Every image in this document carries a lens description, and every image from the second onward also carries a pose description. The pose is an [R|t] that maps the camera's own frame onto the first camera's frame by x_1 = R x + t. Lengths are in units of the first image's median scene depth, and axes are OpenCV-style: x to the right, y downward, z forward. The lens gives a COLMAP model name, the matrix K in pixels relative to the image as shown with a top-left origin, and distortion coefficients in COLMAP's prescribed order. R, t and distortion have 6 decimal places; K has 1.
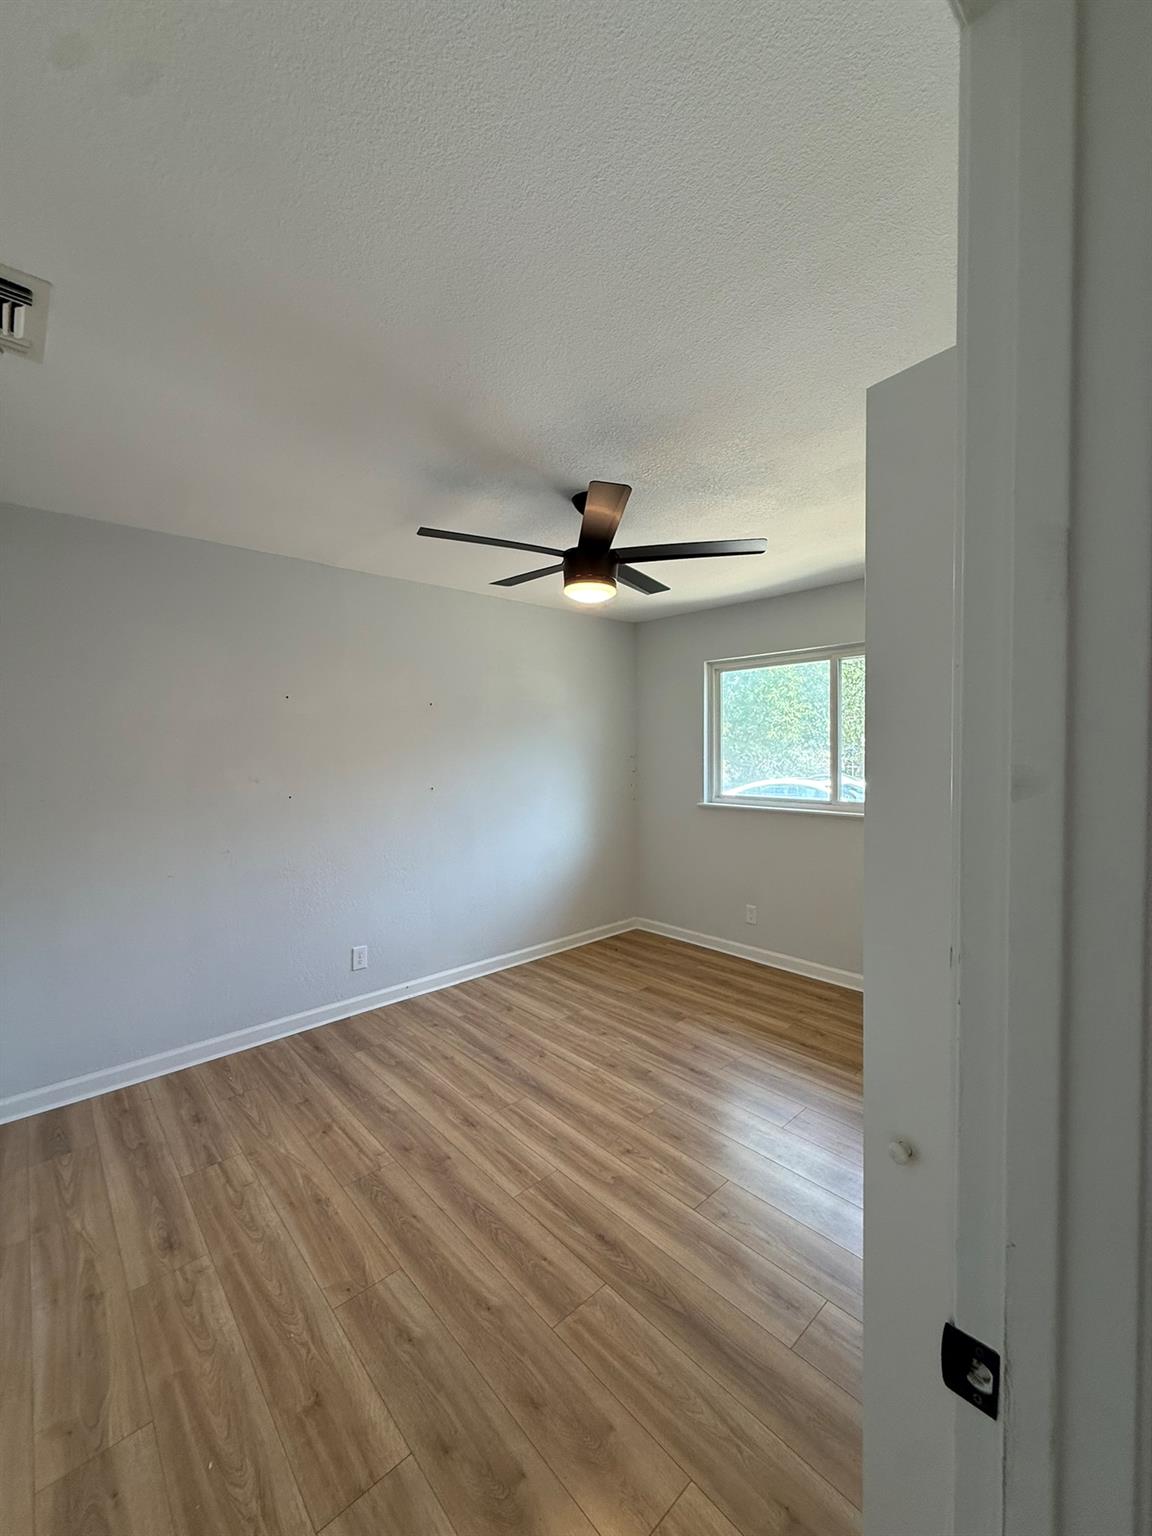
lens RADIAL K [[618.1, 0, 573.4], [0, 618.1, 768.2], [0, 0, 1]] dist [-0.001905, -0.000366]
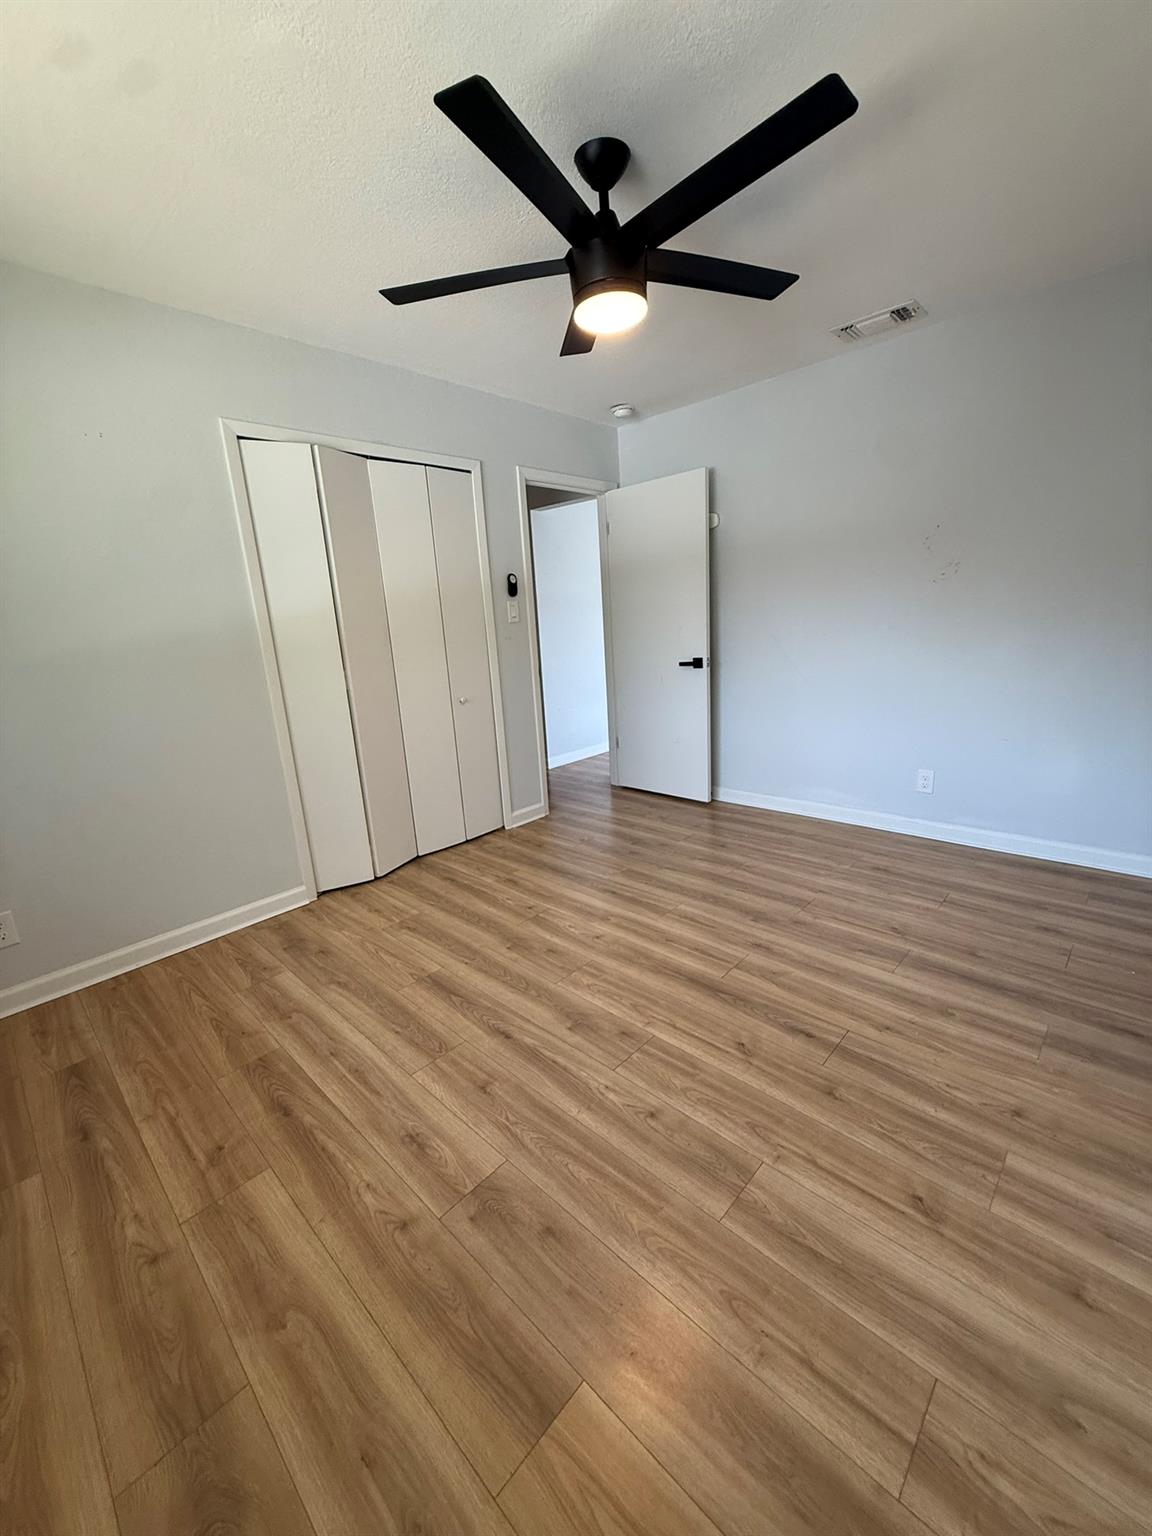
lens RADIAL K [[618.1, 0, 573.4], [0, 618.1, 768.2], [0, 0, 1]] dist [-0.001905, -0.000366]
pose [[-0.995379, 0.080616, -0.052176, 0.137788], [0.063585, 0.960483, 0.270979, 0.023331], [0.071960, 0.266409, -0.961170, 1.658533]]
